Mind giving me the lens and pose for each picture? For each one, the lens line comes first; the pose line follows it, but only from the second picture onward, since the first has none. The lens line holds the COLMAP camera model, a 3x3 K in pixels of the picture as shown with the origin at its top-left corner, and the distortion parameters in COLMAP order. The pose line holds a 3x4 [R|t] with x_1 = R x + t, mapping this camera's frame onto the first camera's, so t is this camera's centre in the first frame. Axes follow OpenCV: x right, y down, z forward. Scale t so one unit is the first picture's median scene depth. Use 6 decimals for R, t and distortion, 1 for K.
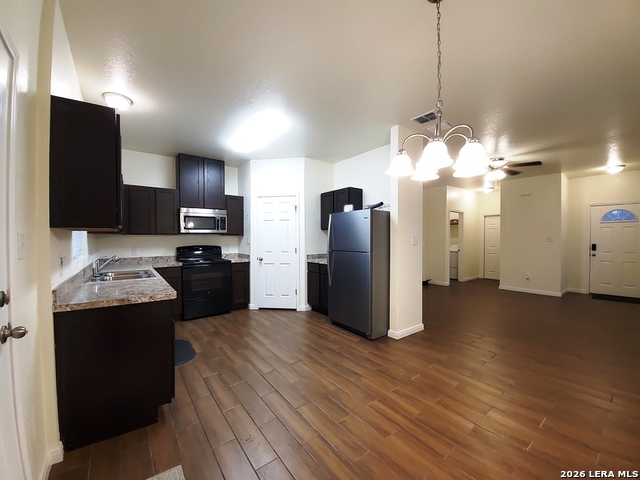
lens RADIAL K [[256.7, 0, 320.3], [0, 256.7, 240.4], [0, 0, 1]] dist [-0.007003, -0.001859]
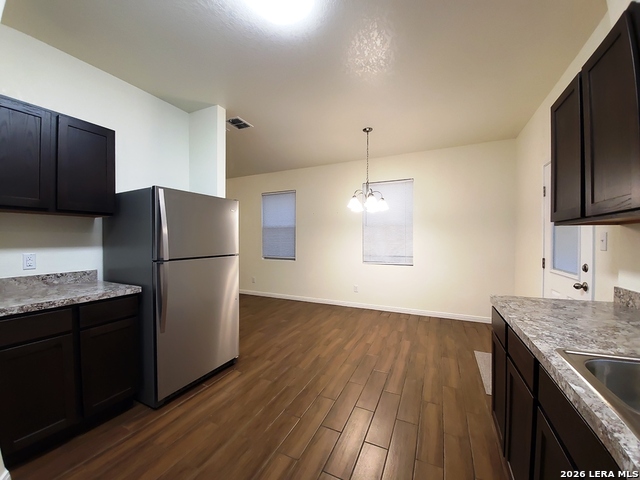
lens RADIAL K [[256.7, 0, 319.4], [0, 256.7, 238.2], [0, 0, 1]] dist [-0.007003, -0.001859]
pose [[-0.457557, -0.005729, 0.889162, -0.509444], [0.009232, 0.999895, 0.011193, -0.005531], [-0.889132, 0.013330, -0.457456, 0.908600]]
